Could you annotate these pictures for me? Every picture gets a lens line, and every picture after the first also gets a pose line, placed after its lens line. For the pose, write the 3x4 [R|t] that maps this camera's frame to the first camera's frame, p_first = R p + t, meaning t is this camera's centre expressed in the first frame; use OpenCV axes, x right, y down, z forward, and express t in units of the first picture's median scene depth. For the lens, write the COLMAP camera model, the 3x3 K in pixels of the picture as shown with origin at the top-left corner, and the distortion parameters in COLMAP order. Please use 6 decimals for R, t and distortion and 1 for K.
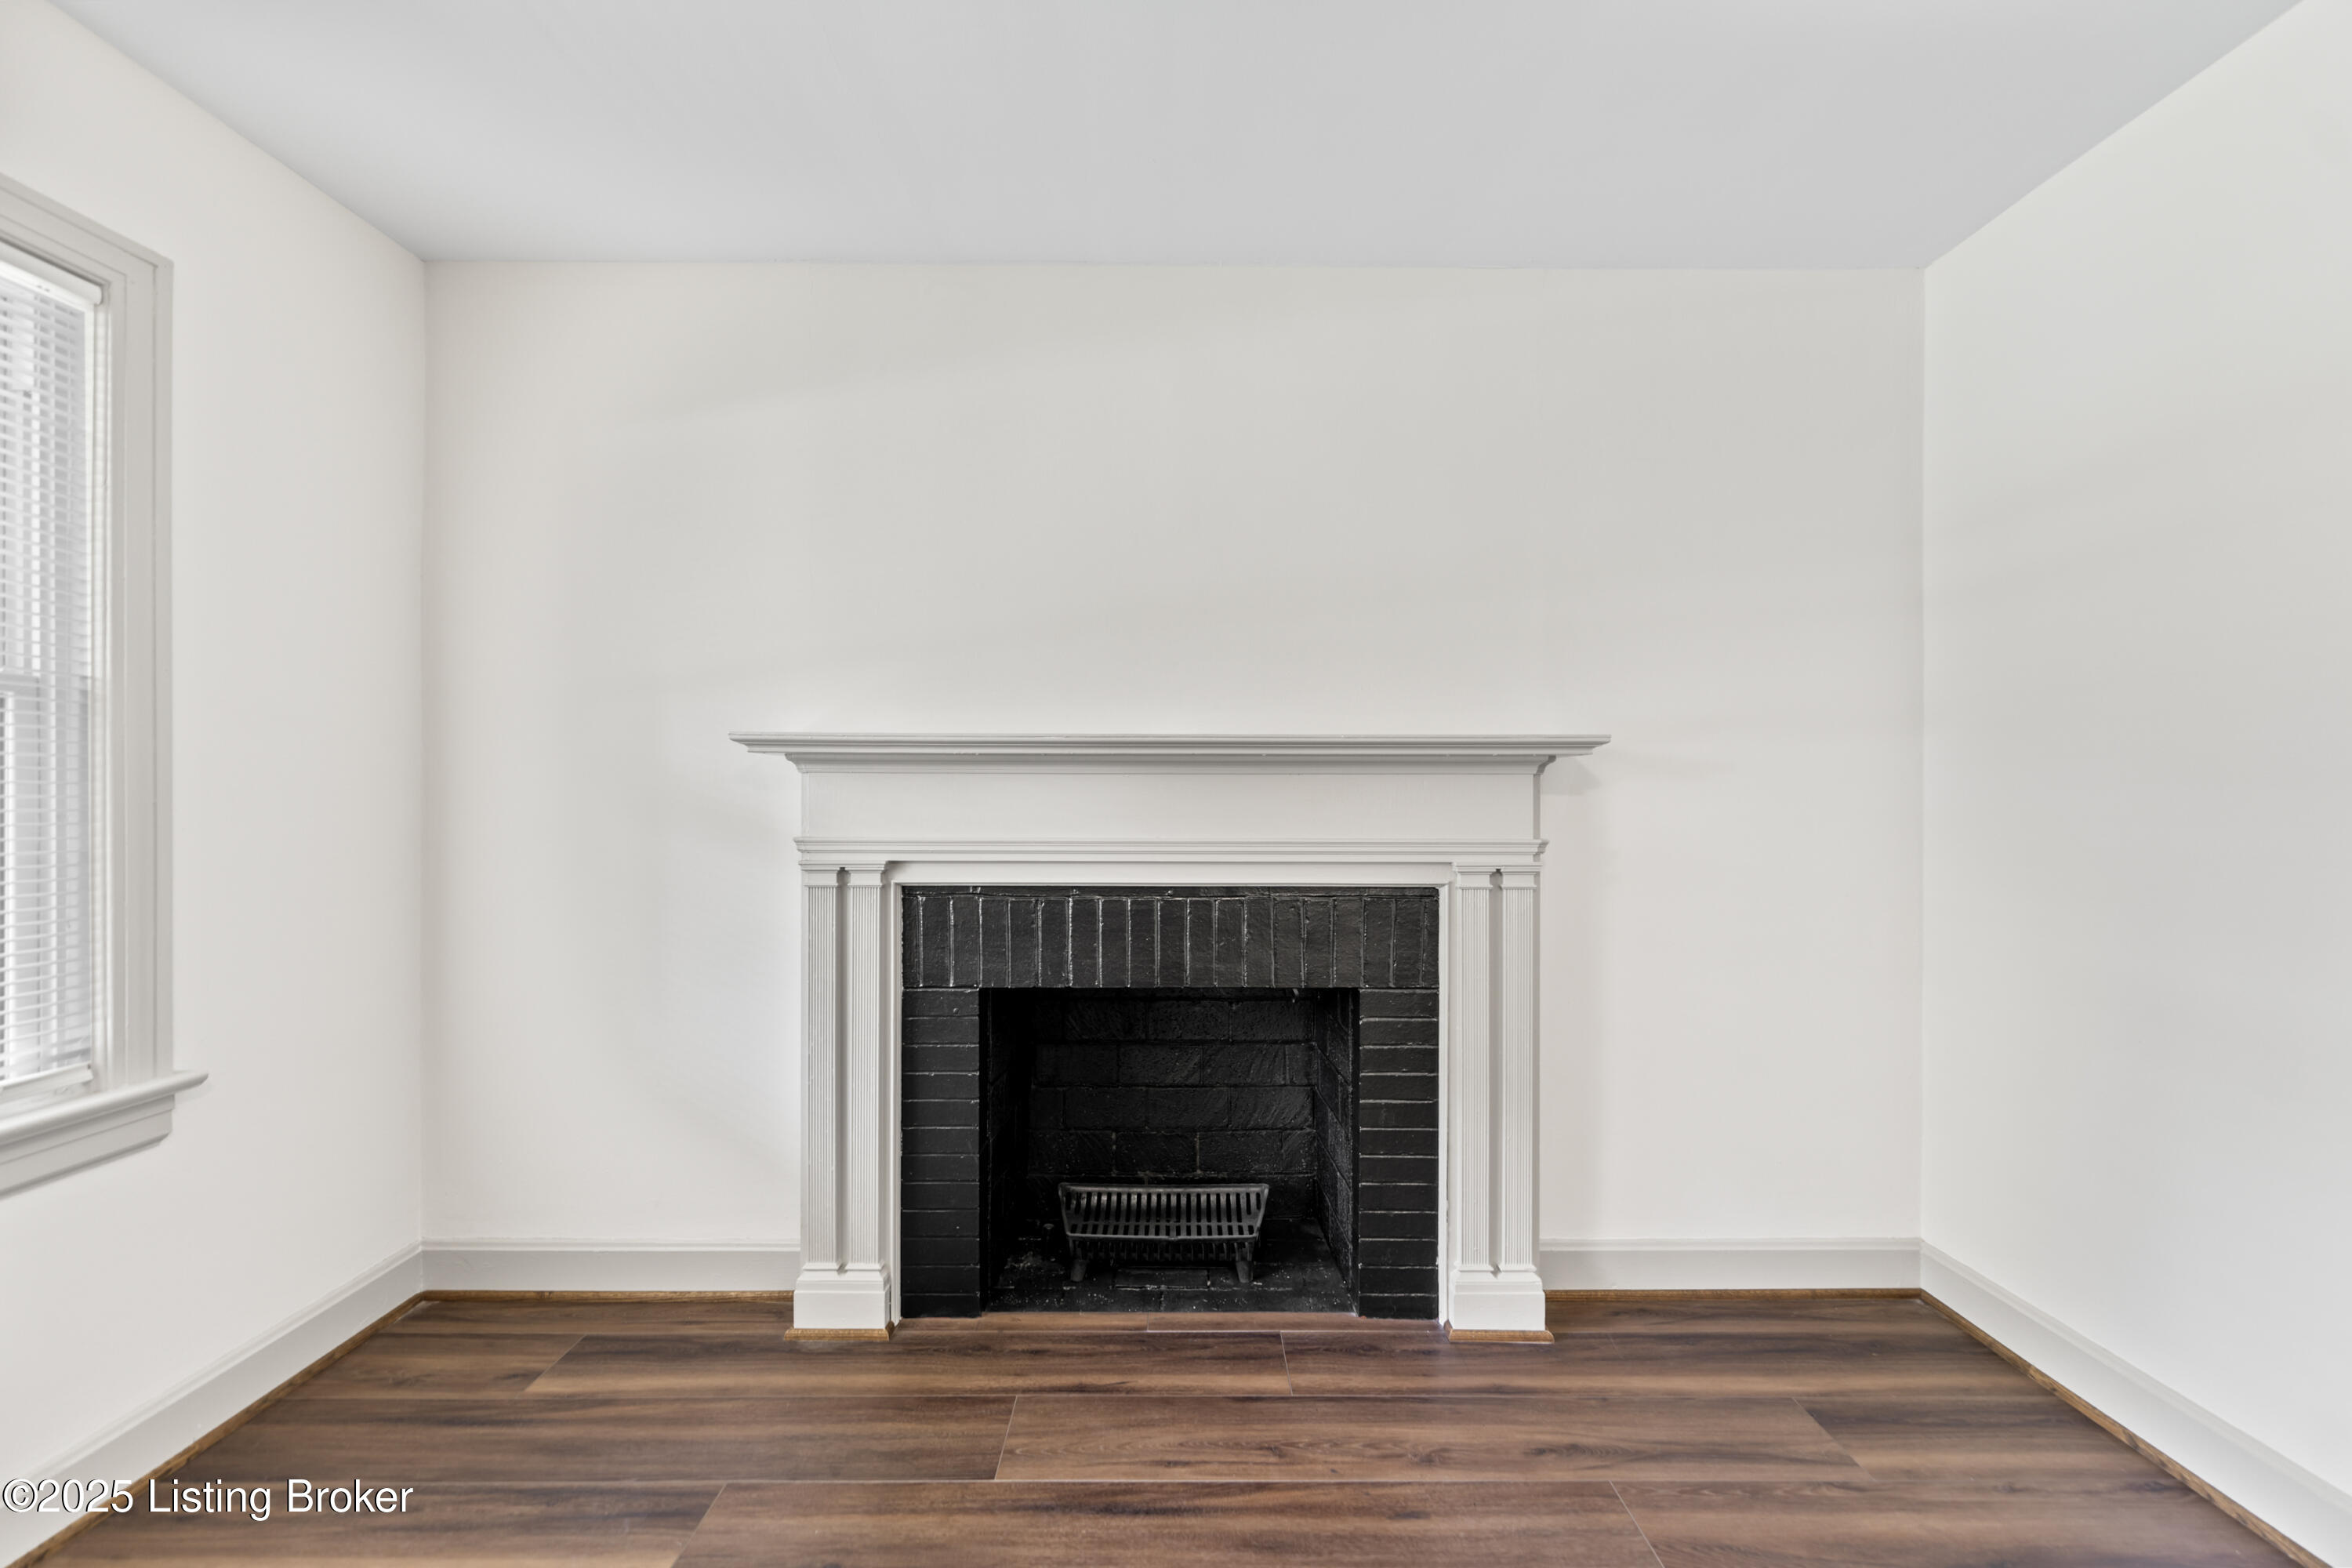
lens RADIAL K [[933.0, 0, 1186.8], [0, 933.0, 801.0], [0, 0, 1]] dist [0.000352, 0.001369]
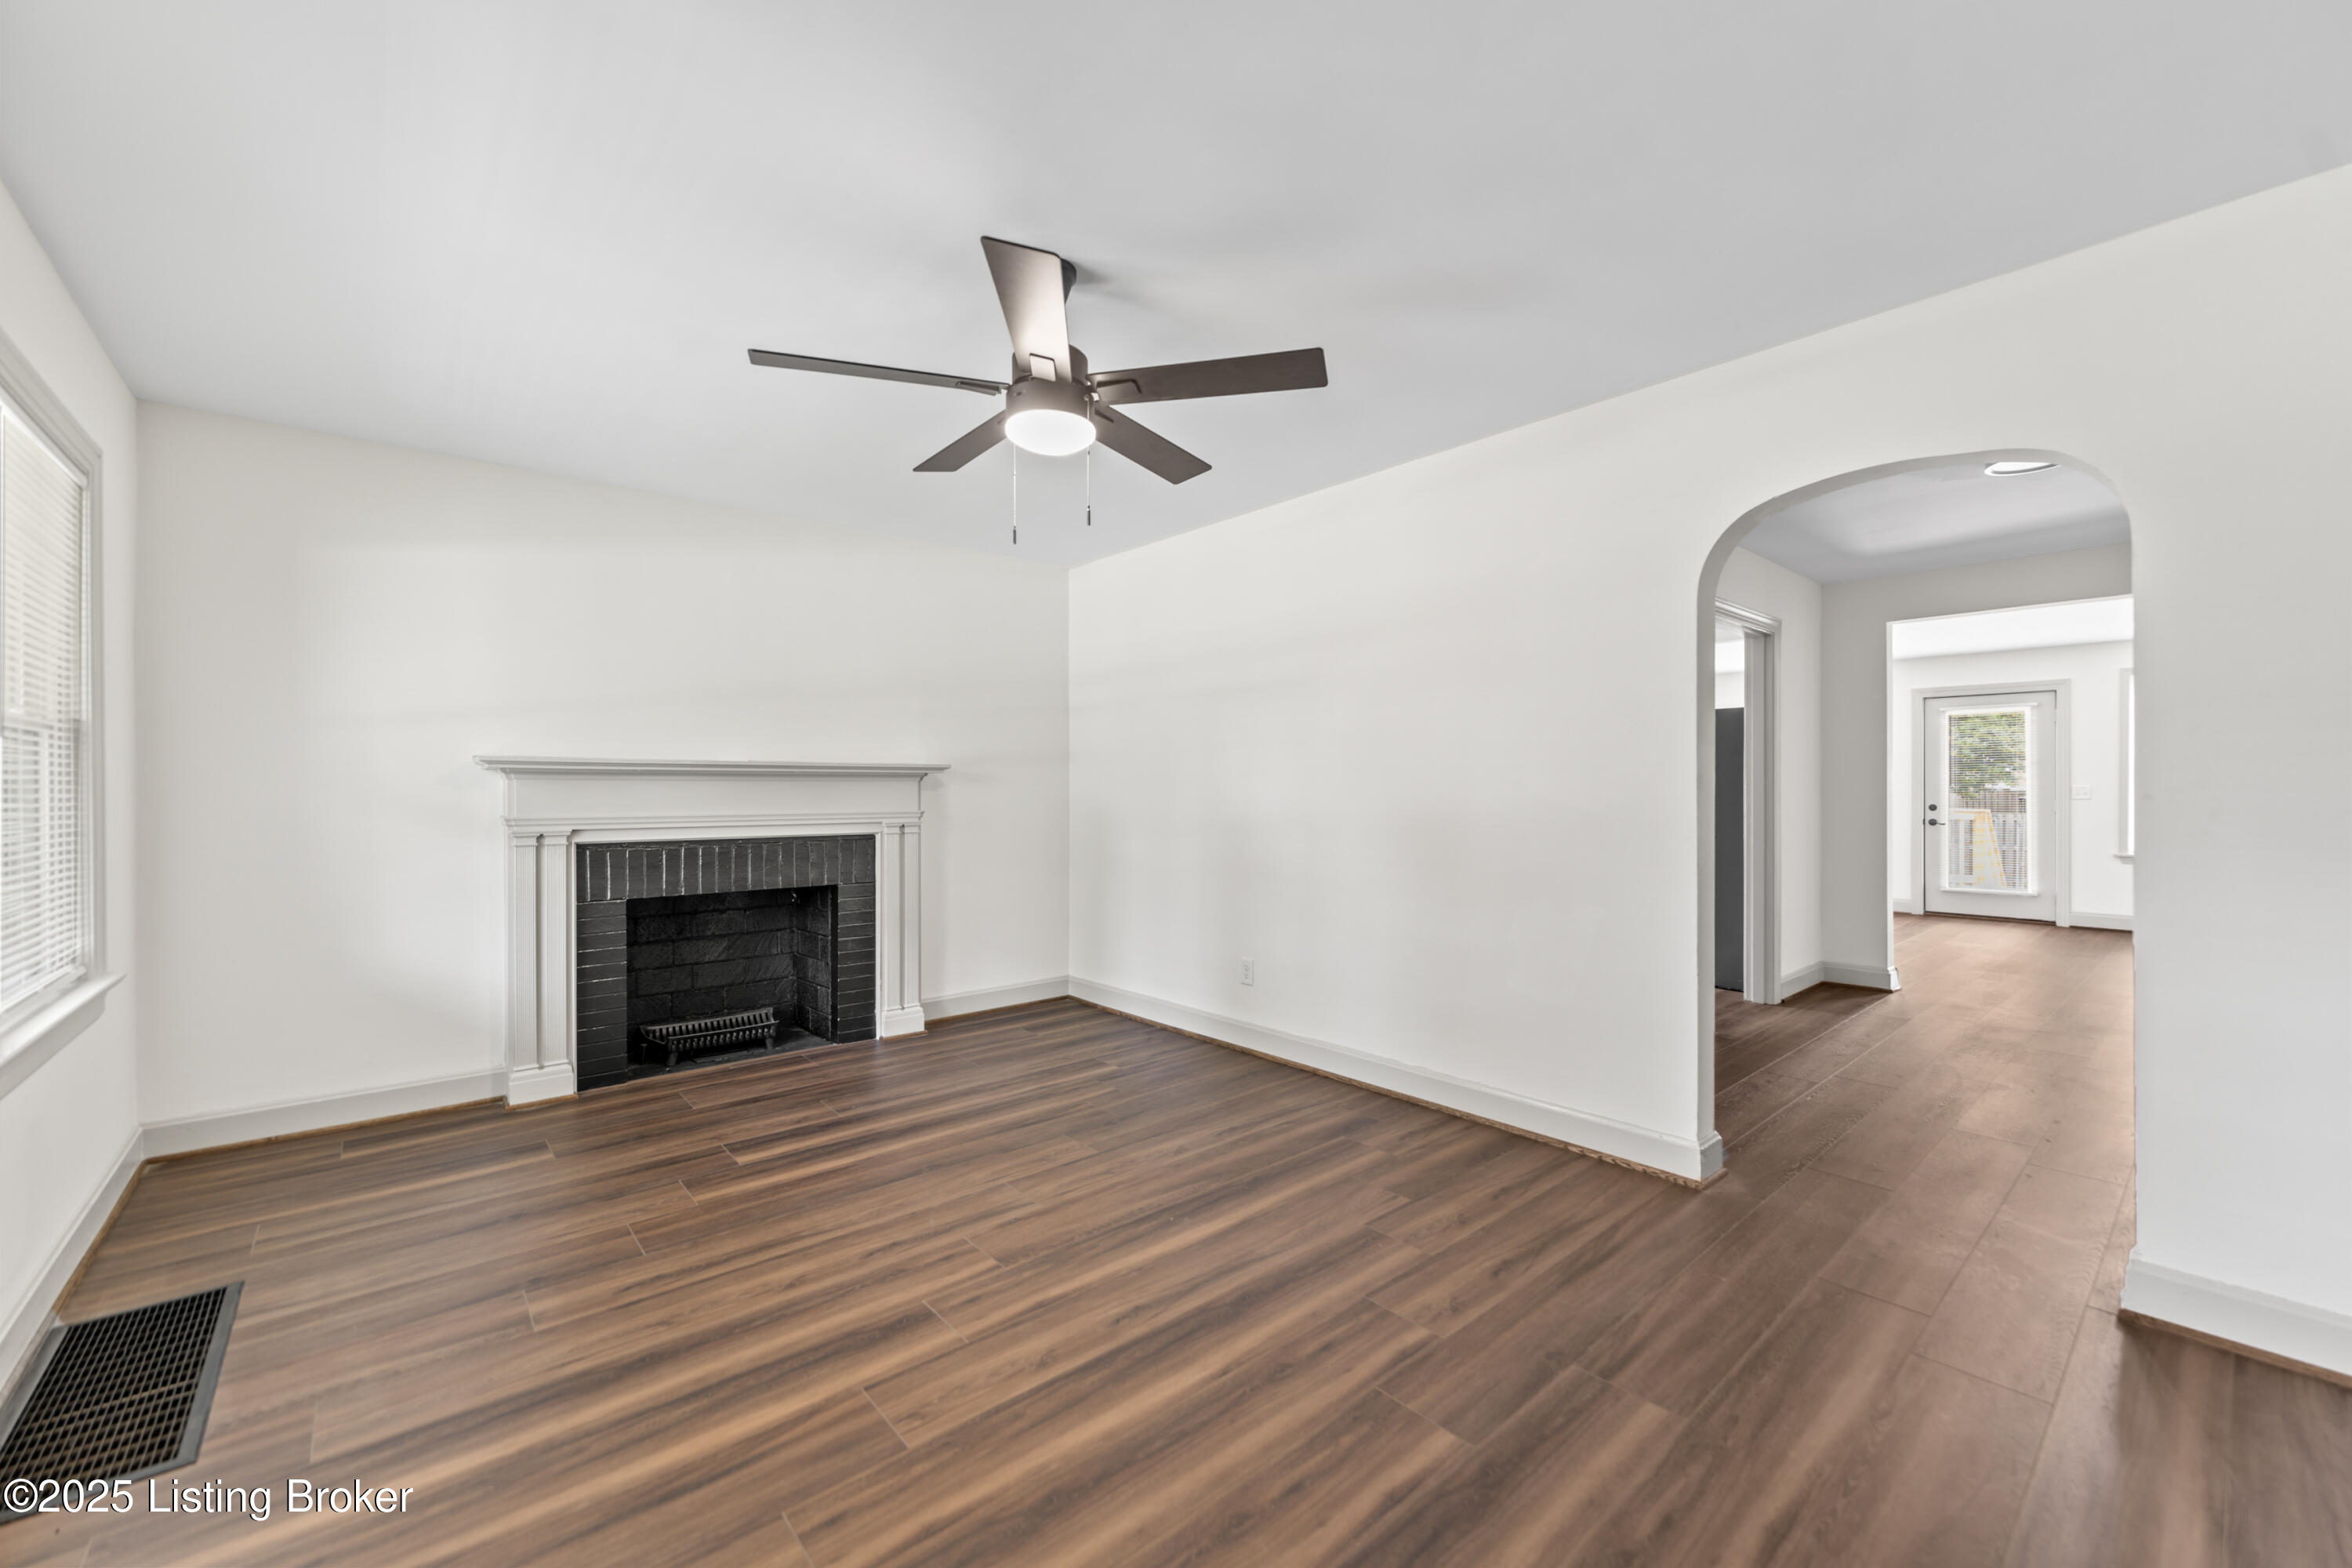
lens RADIAL K [[933.0, 0, 1189.8], [0, 933.0, 785.0], [0, 0, 1]] dist [0.000352, 0.001369]
pose [[0.753913, -0.001399, 0.656973, -0.586697], [0.009687, 0.999913, -0.008987, 0.006479], [-0.656903, 0.013139, 0.753861, -1.076646]]
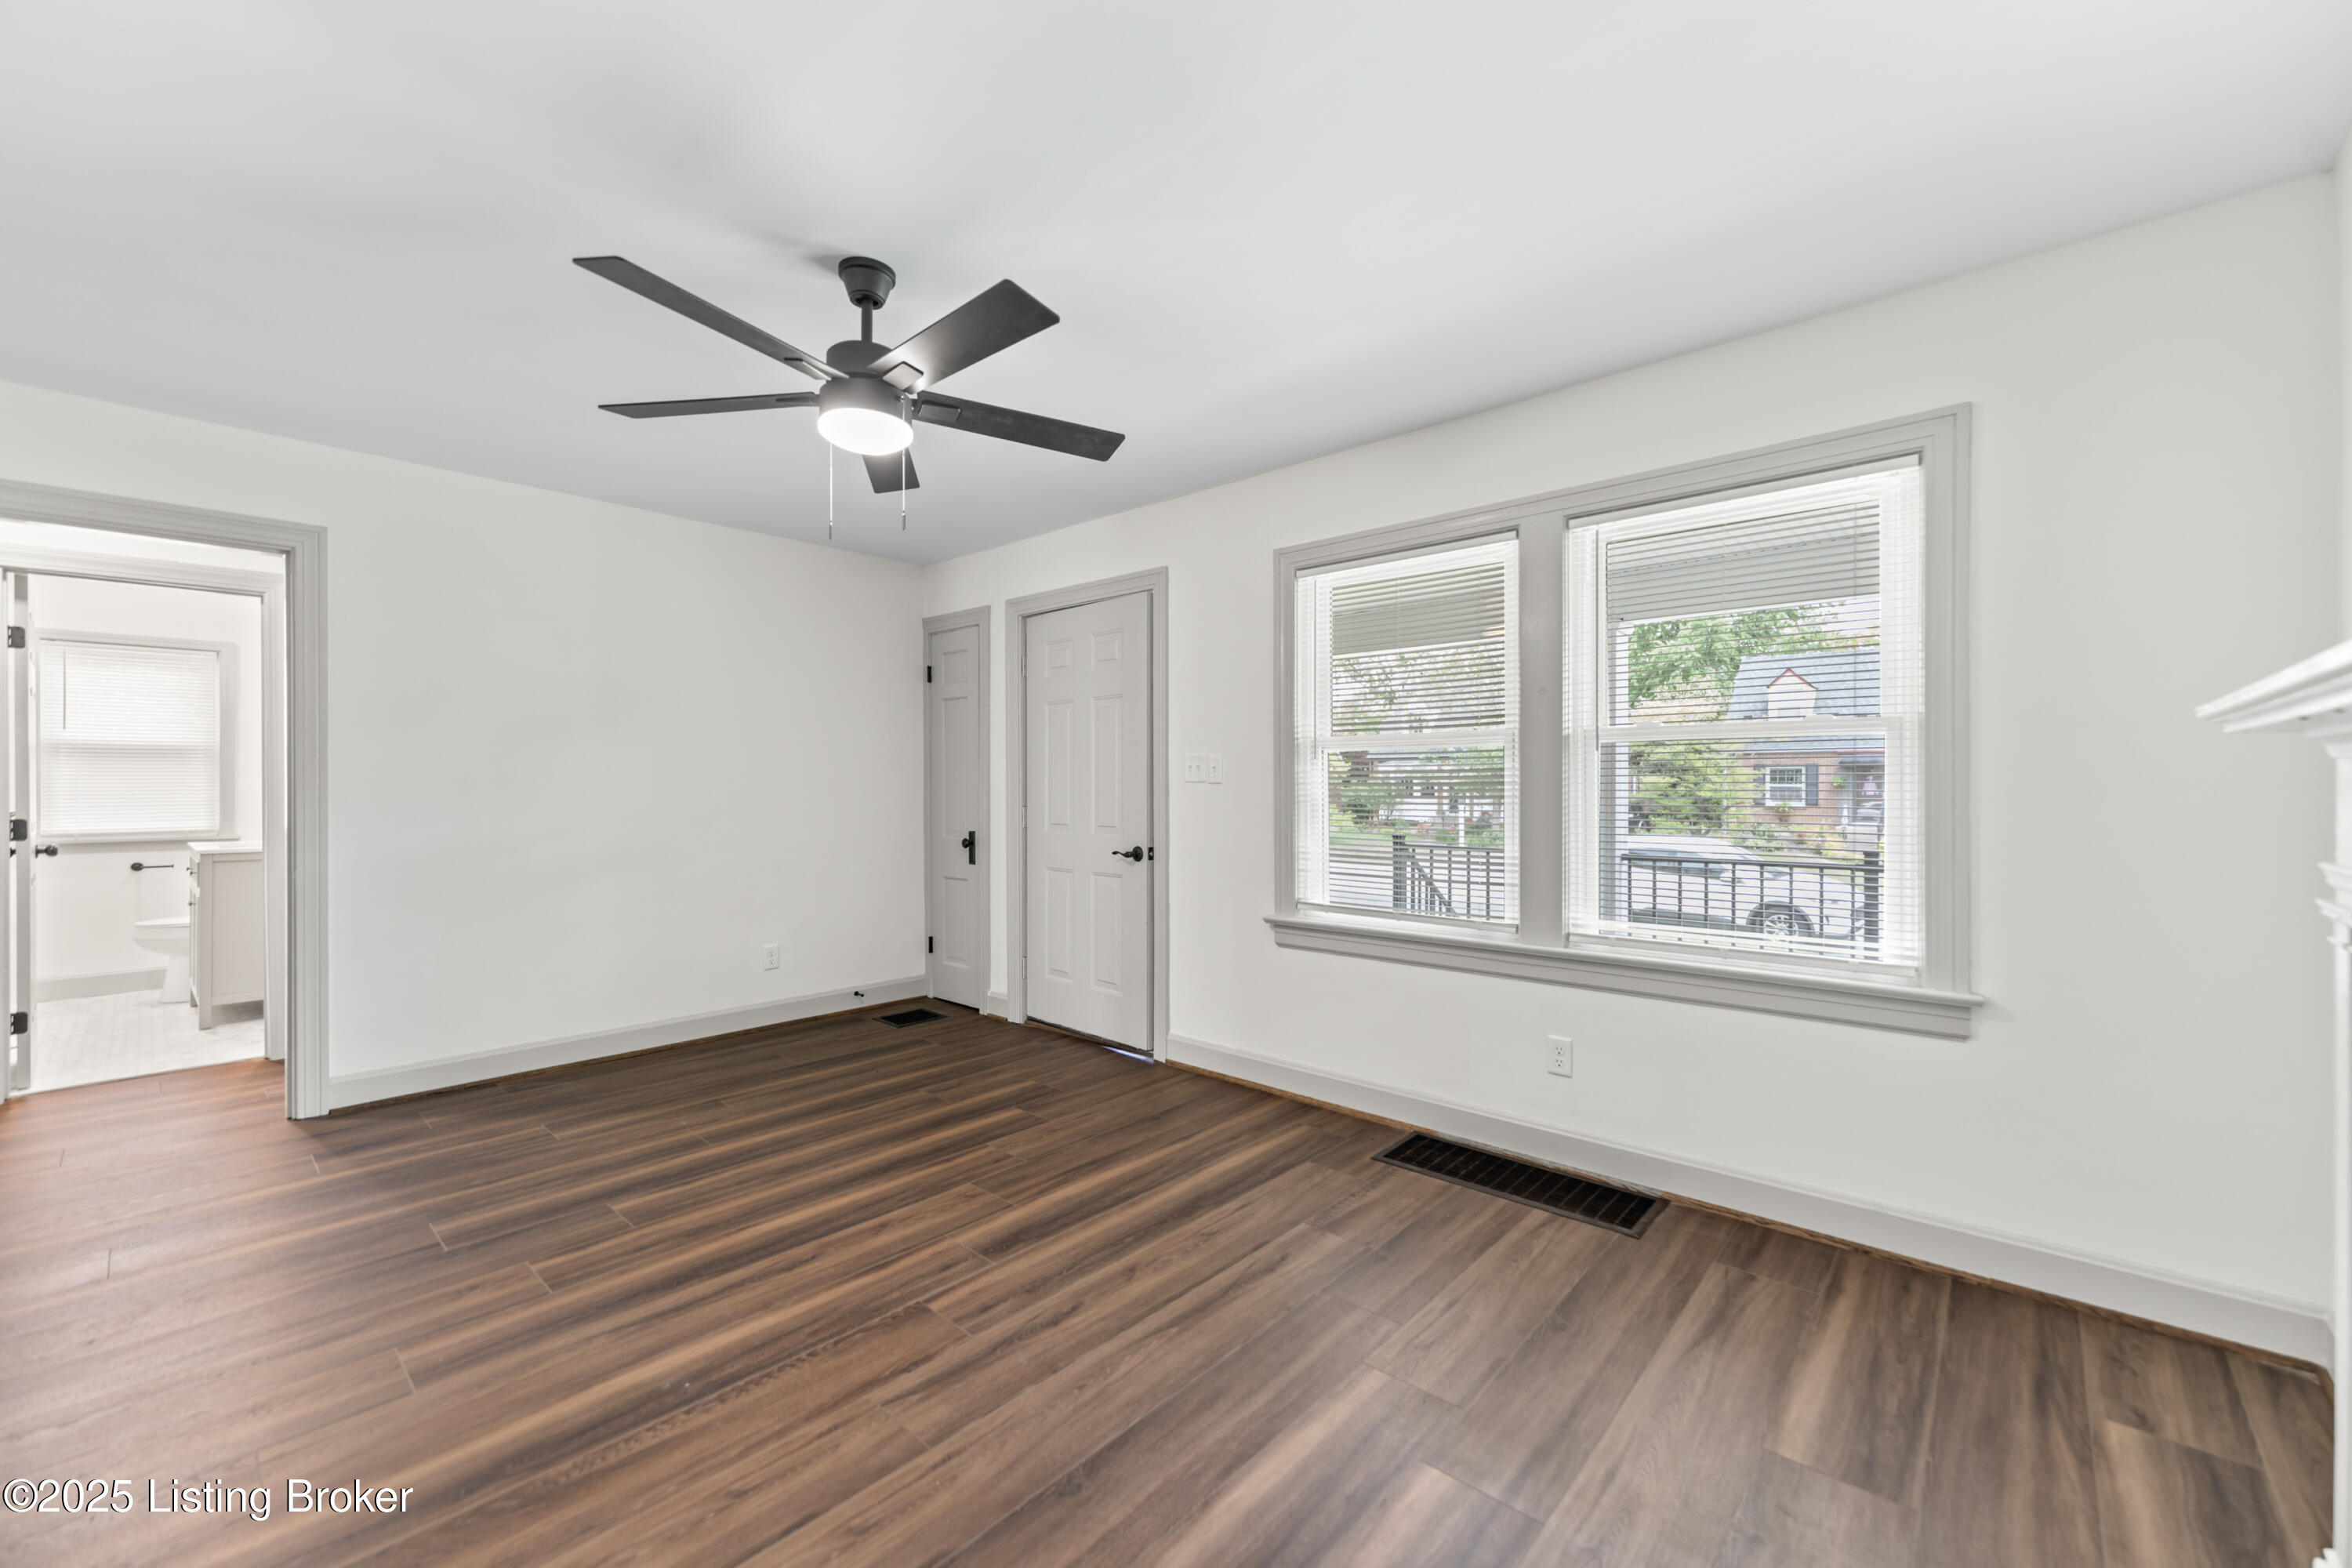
lens RADIAL K [[933.0, 0, 1190.6], [0, 933.0, 789.0], [0, 0, 1]] dist [0.000352, 0.001369]
pose [[-0.665993, 0.003182, -0.745951, 0.548004], [-0.005131, 0.999948, 0.008847, -0.012100], [0.745941, 0.009720, -0.665942, 0.824712]]
